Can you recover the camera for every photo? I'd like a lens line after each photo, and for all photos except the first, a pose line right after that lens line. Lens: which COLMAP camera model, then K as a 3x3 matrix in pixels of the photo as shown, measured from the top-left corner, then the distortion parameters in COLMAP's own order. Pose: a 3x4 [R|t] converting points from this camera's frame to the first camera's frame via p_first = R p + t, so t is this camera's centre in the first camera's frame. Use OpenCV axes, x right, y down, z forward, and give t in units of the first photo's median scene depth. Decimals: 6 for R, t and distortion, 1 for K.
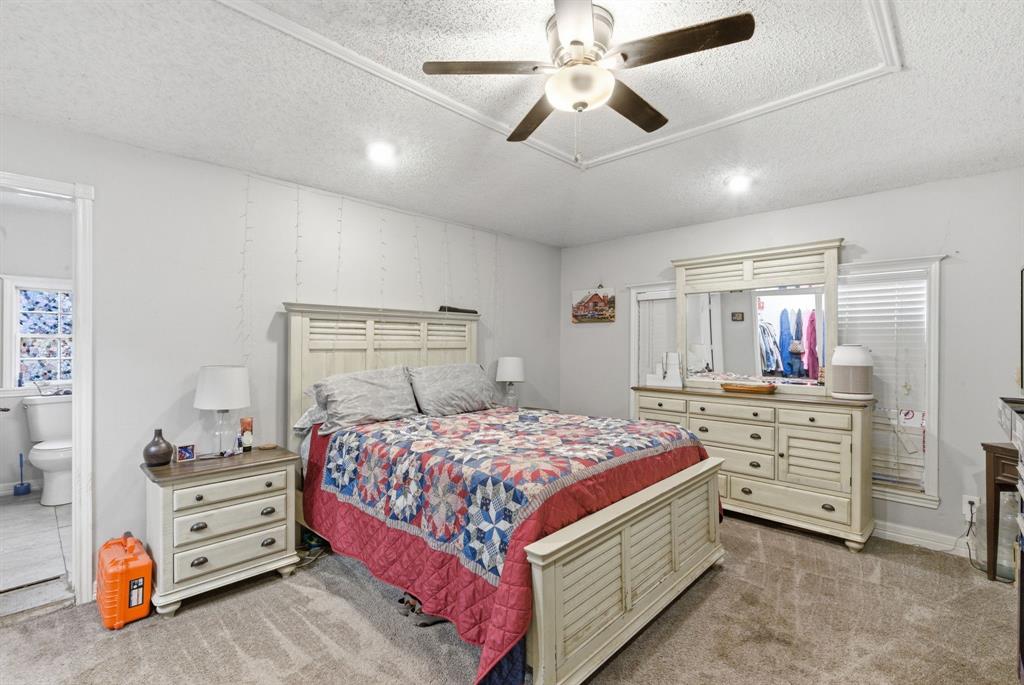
lens RADIAL K [[462.5, 0, 508.4], [0, 462.5, 346.5], [0, 0, 1]] dist [-0.000199, 0.000154]
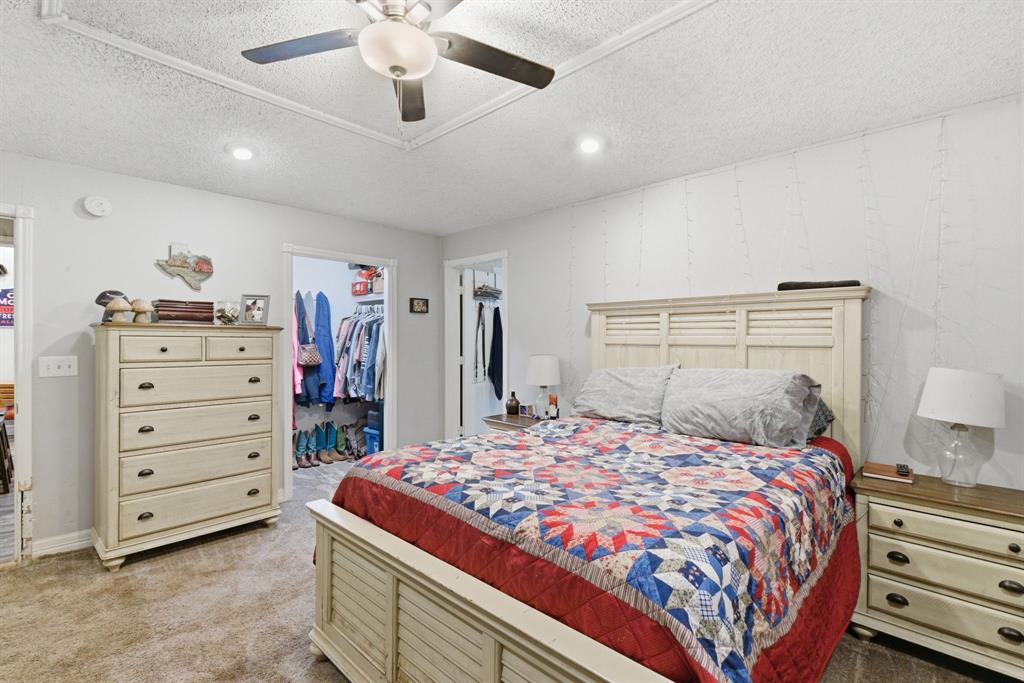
lens RADIAL K [[462.5, 0, 508.4], [0, 462.5, 345.5], [0, 0, 1]] dist [-0.000199, 0.000154]
pose [[-0.001041, 0.010398, -0.999945, 0.612063], [-0.013015, 0.999861, 0.010411, 0.001263], [0.999915, 0.013025, -0.000906, 0.716880]]
